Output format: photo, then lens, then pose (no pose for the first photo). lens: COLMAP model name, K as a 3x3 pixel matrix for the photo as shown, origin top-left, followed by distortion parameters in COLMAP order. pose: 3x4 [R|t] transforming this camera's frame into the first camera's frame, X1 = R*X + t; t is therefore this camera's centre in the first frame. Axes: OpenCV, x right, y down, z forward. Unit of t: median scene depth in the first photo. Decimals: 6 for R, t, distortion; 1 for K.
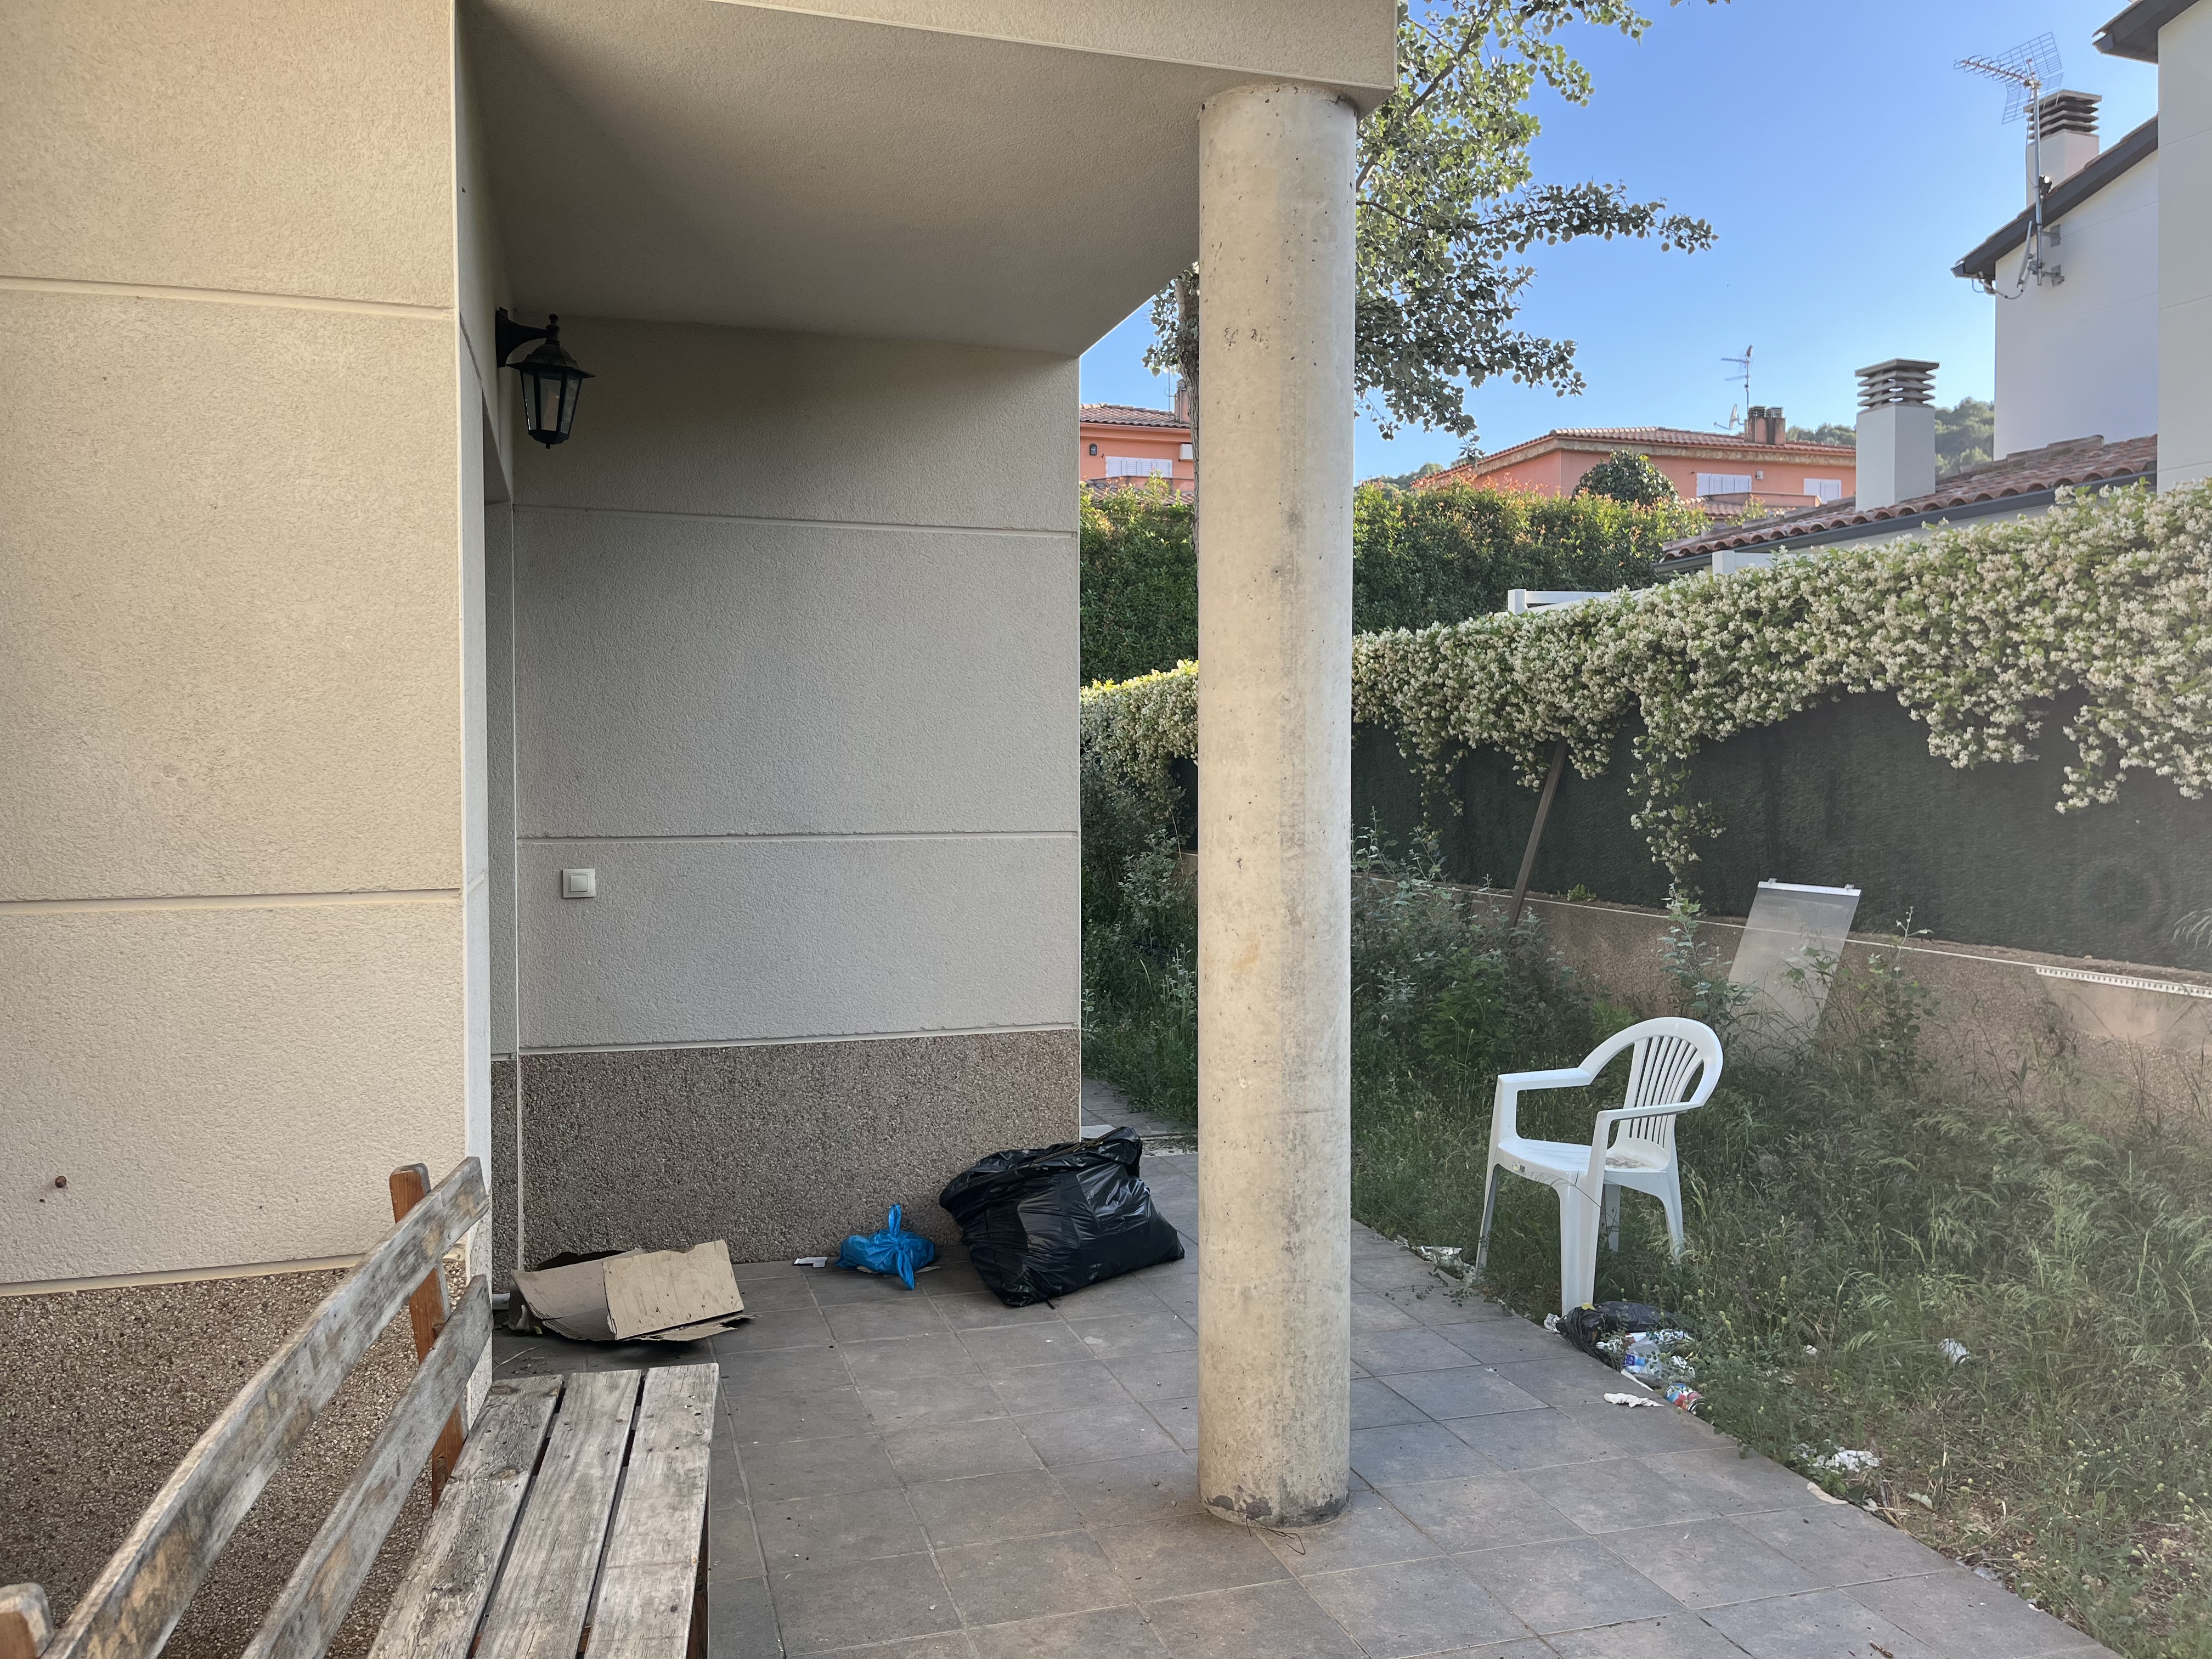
lens RADIAL K [[1678.5, 0, 1100.5], [0, 1678.5, 807.8], [0, 0, 1]] dist [0.078506, -0.101288]
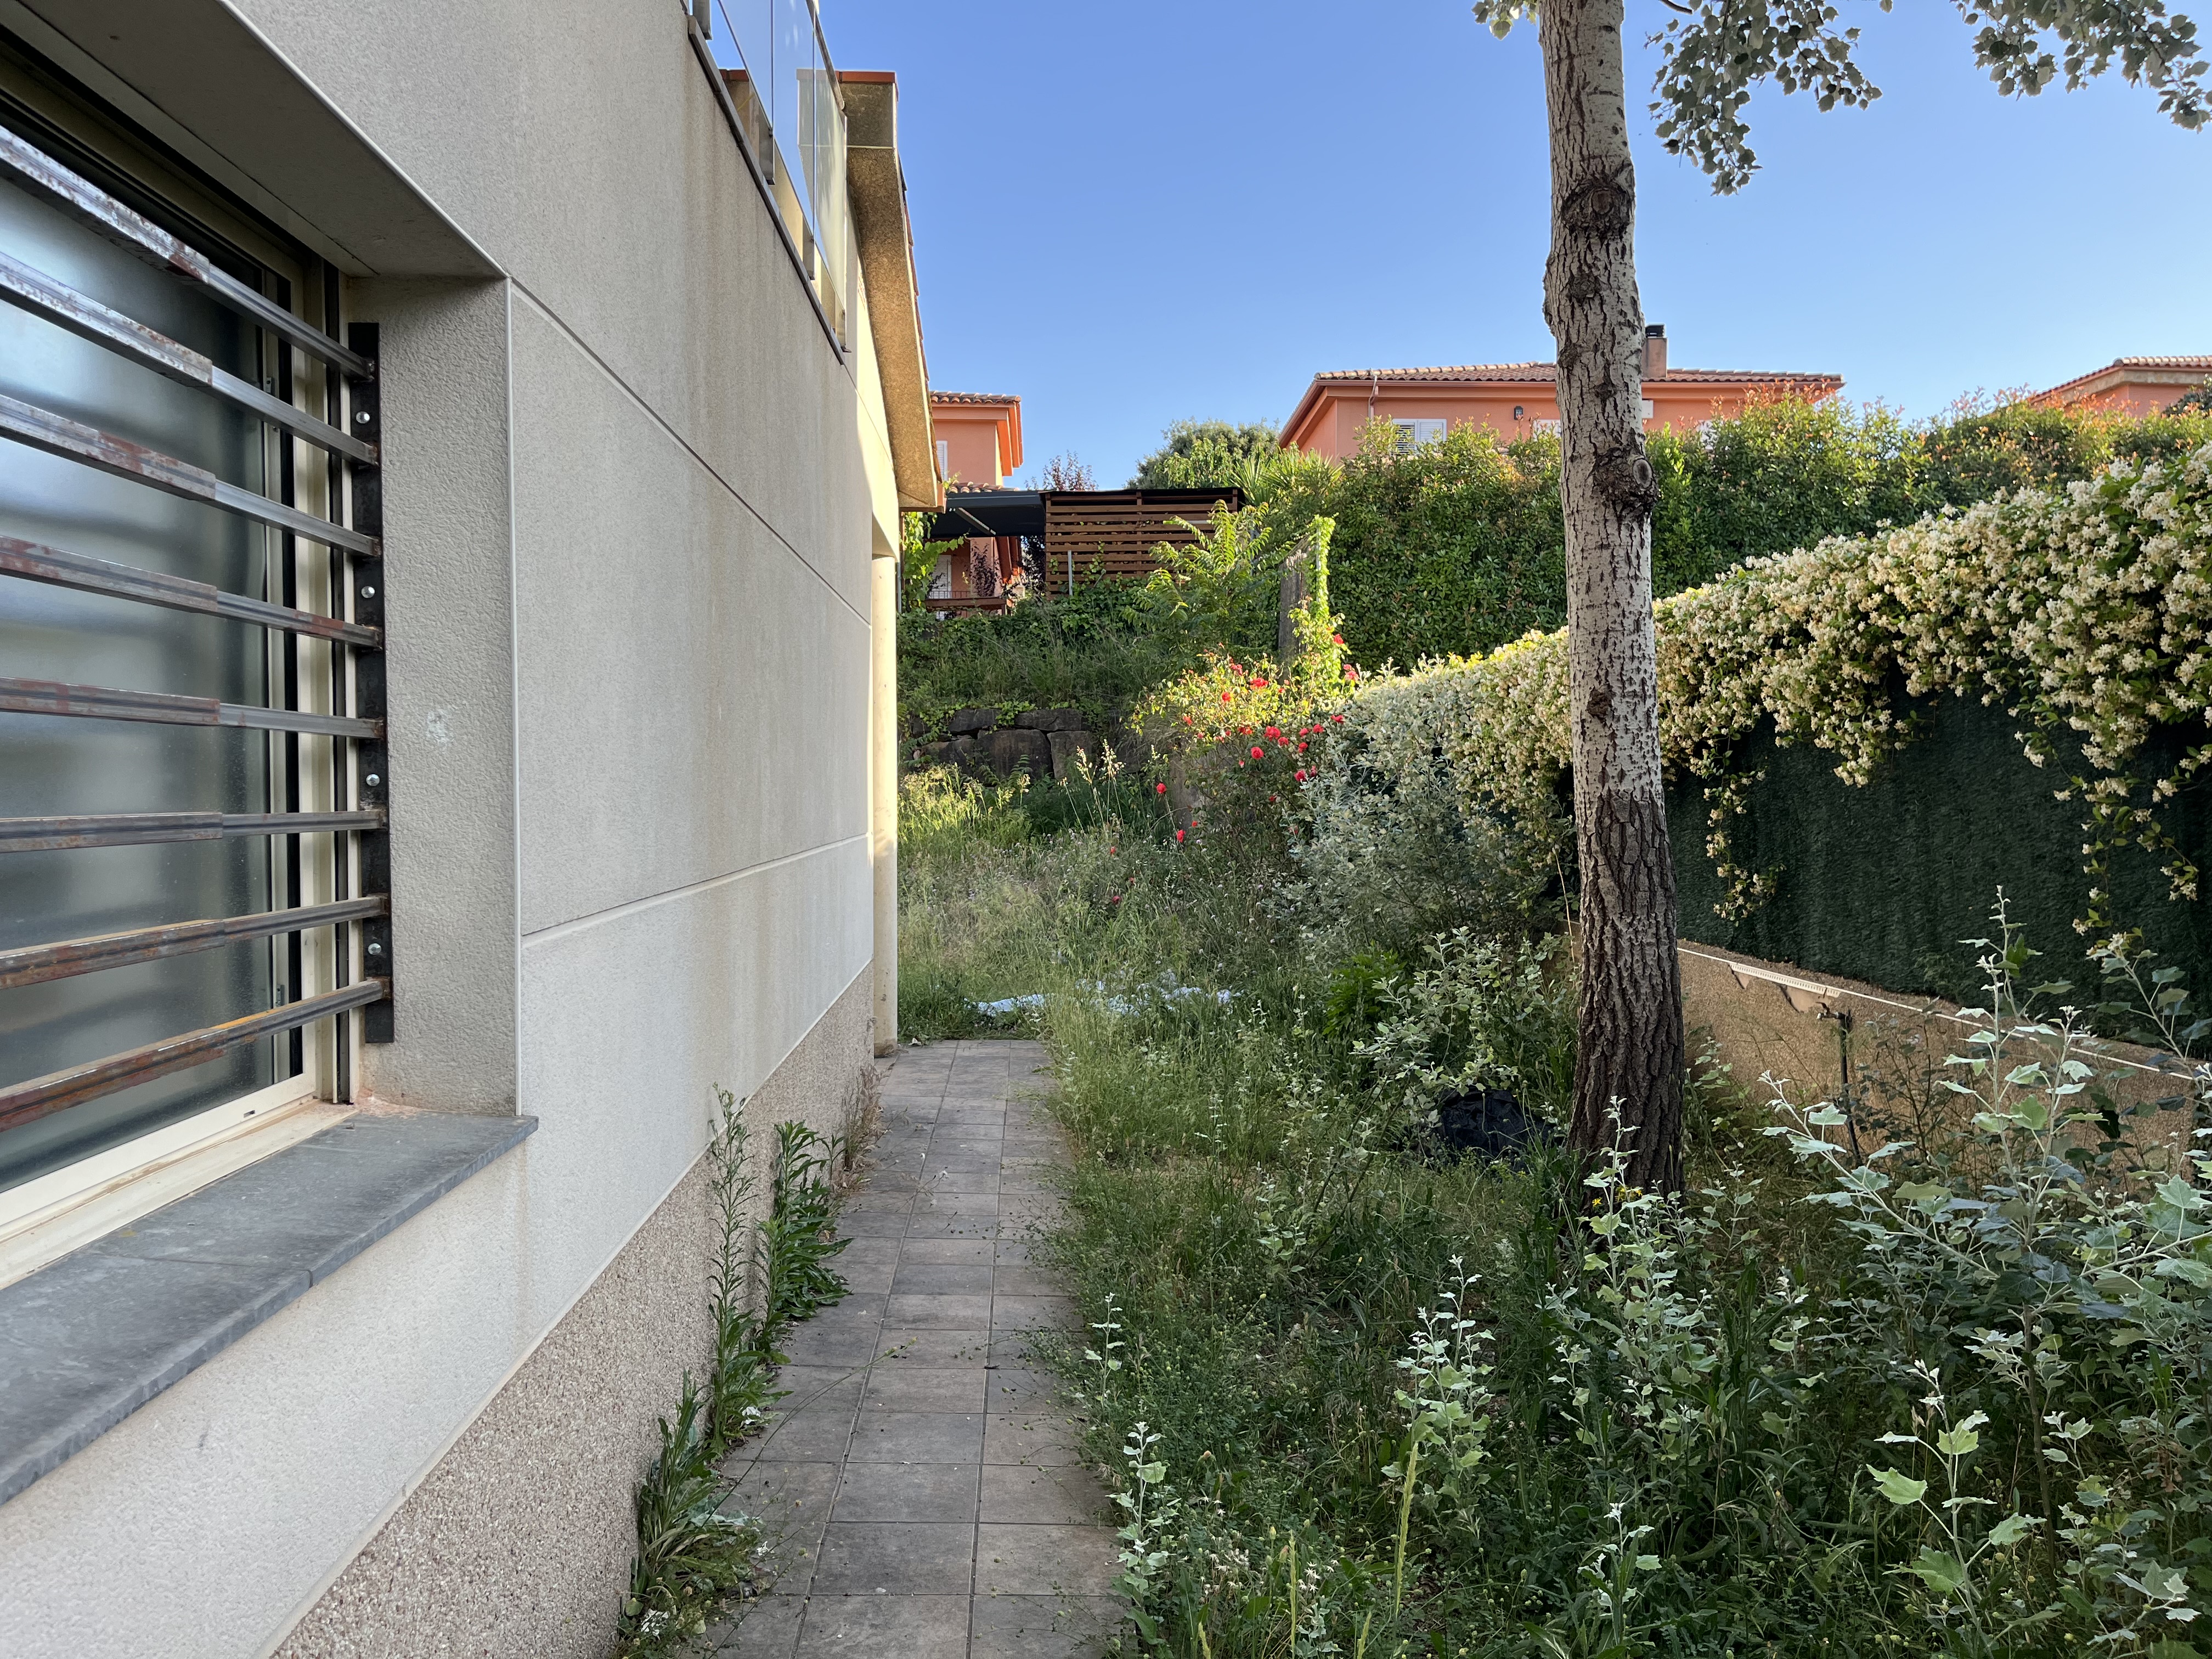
lens RADIAL K [[1678.5, 0, 1100.5], [0, 1678.5, 807.8], [0, 0, 1]] dist [0.078506, -0.101288]
pose [[0.966309, 0.004665, -0.257343, 0.053234], [-0.006720, 0.999952, -0.007106, -0.012970], [0.257298, 0.008596, 0.966294, 0.477424]]
